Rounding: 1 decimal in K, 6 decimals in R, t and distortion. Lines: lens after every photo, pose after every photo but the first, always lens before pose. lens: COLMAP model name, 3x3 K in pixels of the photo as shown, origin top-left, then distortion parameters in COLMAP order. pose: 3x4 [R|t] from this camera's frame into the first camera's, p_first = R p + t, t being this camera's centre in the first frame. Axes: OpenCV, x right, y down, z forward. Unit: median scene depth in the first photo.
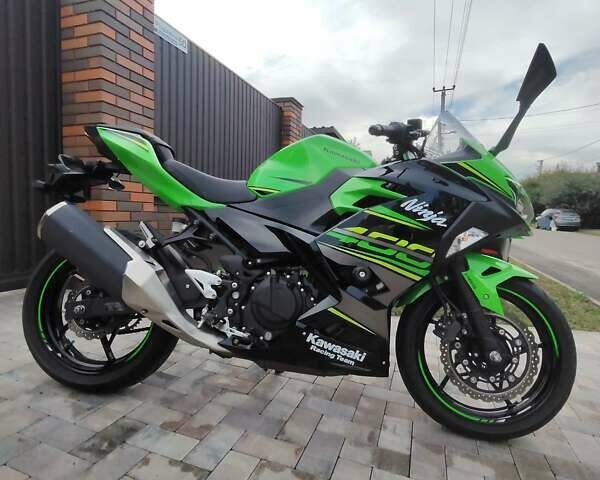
lens RADIAL K [[370.7, 0, 297.8], [0, 370.7, 238.4], [0, 0, 1]] dist [-0.009862, 0.006538]
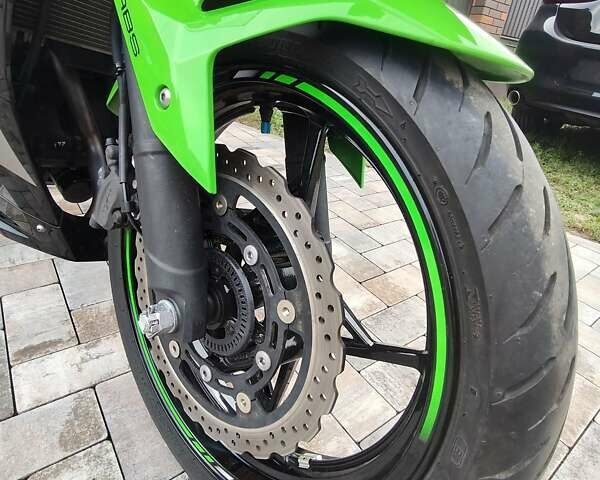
lens RADIAL K [[370.7, 0, 302.2], [0, 370.7, 238.6], [0, 0, 1]] dist [-0.009862, 0.006538]
pose [[0.837309, 0.310424, -0.450057, 0.724079], [-0.126082, 0.910626, 0.393528, 0.136228], [0.531994, -0.272760, 0.801614, 0.832586]]
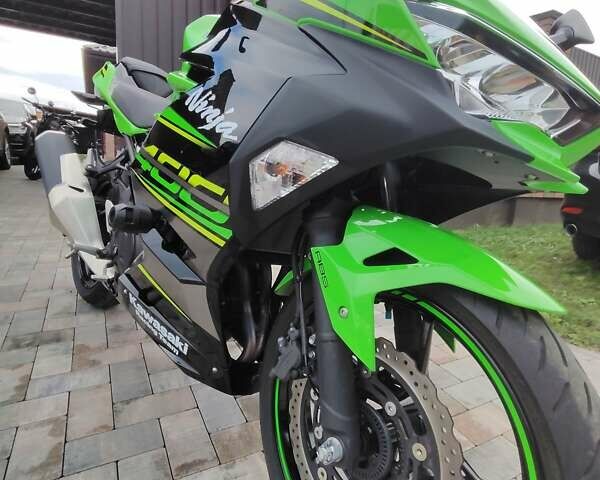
lens RADIAL K [[370.7, 0, 301.0], [0, 370.7, 240.9], [0, 0, 1]] dist [-0.009862, 0.006538]
pose [[0.747906, 0.150564, -0.646504, 0.739591], [-0.086681, 0.987749, 0.129760, 0.024739], [0.658121, -0.041009, 0.751794, 0.651536]]
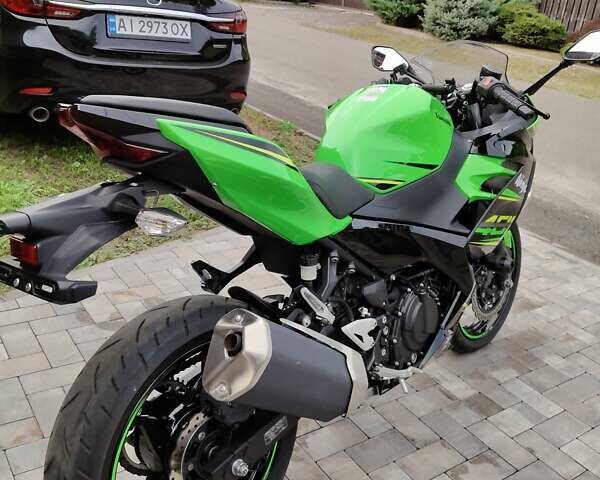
lens RADIAL K [[614.6, 0, 300.4], [0, 614.6, 235.8], [0, 0, 1]] dist [0.022777, 0.000000]
pose [[0.580948, -0.305456, 0.754451, -1.219503], [-0.017313, 0.922064, 0.386649, -0.539139], [-0.813757, -0.237684, 0.530383, 0.536009]]
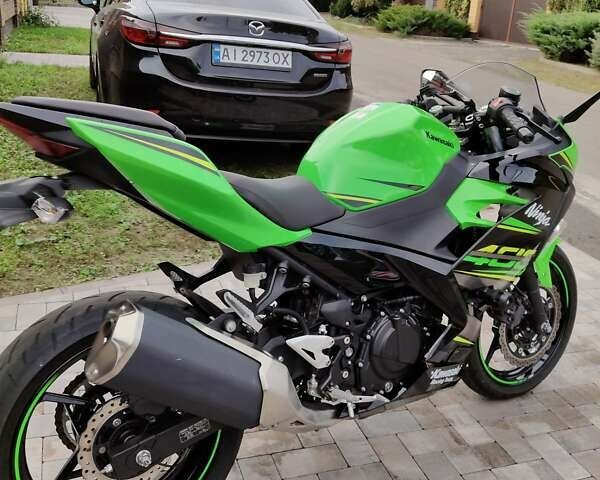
lens RADIAL K [[614.6, 0, 303.4], [0, 614.6, 237.9], [0, 0, 1]] dist [0.022777, 0.000000]
pose [[0.775482, -0.213841, 0.594054, -0.960047], [-0.001134, 0.940423, 0.340004, -0.501672], [-0.631369, -0.264341, 0.729039, 0.228242]]
